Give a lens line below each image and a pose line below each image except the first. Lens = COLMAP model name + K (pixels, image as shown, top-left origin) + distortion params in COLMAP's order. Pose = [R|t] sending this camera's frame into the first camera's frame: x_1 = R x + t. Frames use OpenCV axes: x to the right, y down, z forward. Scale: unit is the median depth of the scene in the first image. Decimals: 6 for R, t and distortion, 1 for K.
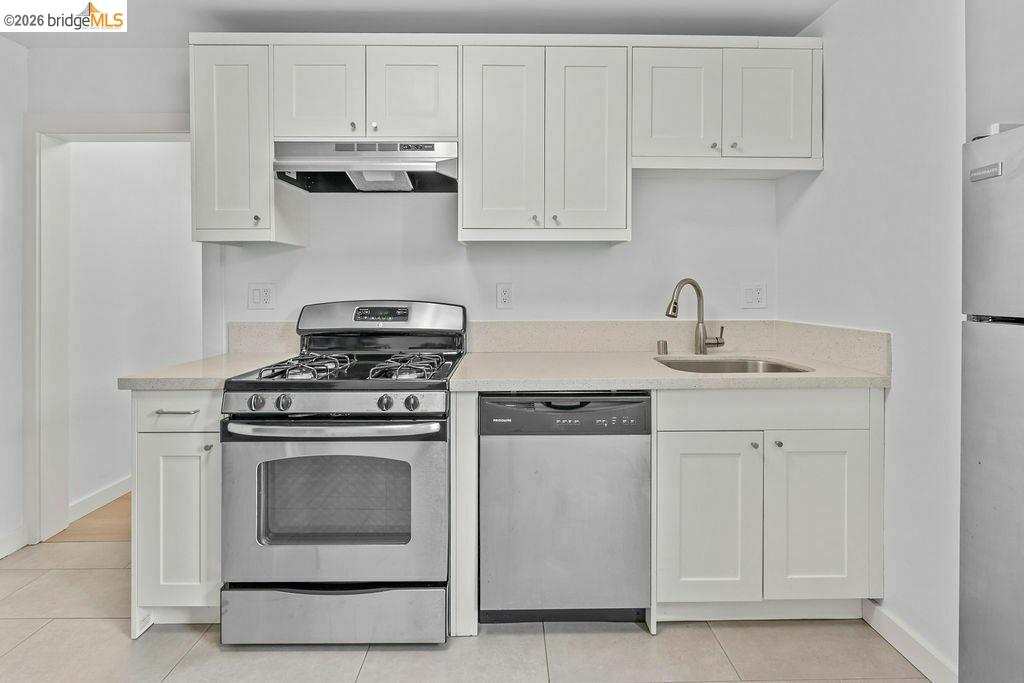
lens RADIAL K [[441.6, 0, 514.4], [0, 441.6, 292.0], [0, 0, 1]] dist [-0.001571, -0.000444]
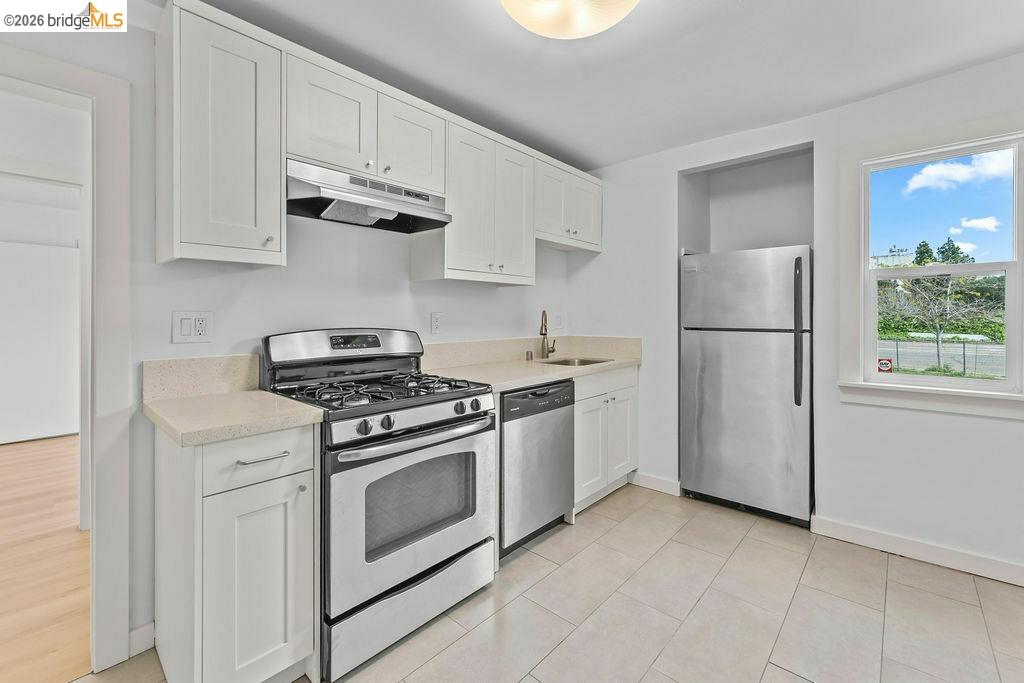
lens RADIAL K [[434.5, 0, 514.1], [0, 434.5, 316.3], [0, 0, 1]] dist [0.002764, 0.000046]
pose [[0.679945, -0.001224, 0.733263, -0.978962], [0.006065, 0.999974, -0.003954, -0.004548], [-0.733238, 0.007135, 0.679934, 0.039021]]
